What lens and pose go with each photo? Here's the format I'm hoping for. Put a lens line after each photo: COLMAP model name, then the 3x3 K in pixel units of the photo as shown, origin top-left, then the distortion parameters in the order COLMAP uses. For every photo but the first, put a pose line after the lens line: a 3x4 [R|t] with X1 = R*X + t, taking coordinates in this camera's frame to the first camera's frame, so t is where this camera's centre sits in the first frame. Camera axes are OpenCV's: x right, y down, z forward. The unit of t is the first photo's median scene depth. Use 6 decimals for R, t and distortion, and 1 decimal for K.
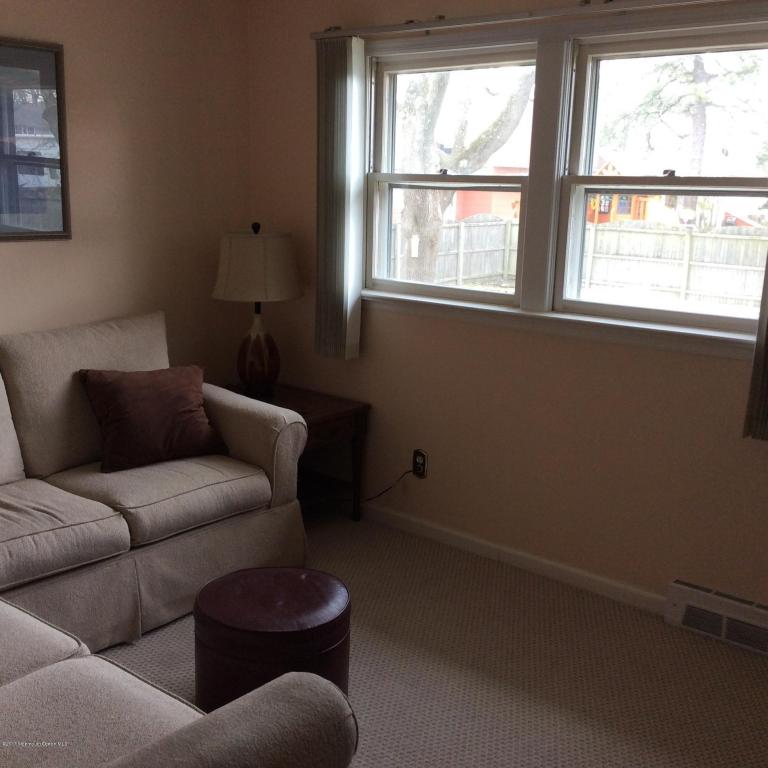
lens RADIAL K [[937.1, 0, 383.0], [0, 937.1, 383.9], [0, 0, 1]] dist [0.048806, 0.000000]
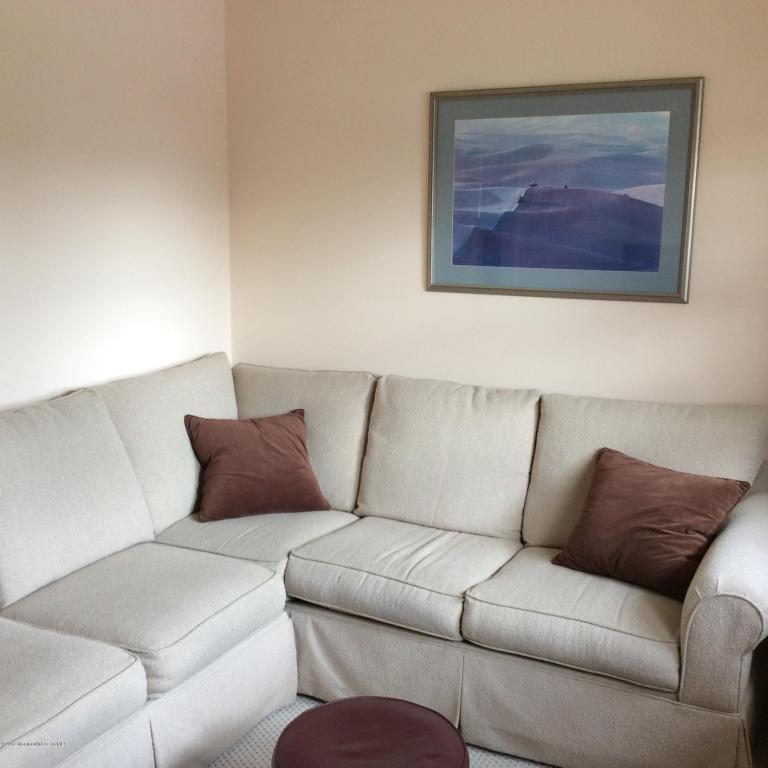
lens RADIAL K [[937.1, 0, 383.8], [0, 937.1, 385.0], [0, 0, 1]] dist [0.048806, 0.000000]
pose [[0.240664, 0.158803, -0.957529, 0.462452], [-0.218541, 0.970059, 0.105953, -0.120547], [0.945685, 0.183760, 0.268164, 0.568393]]
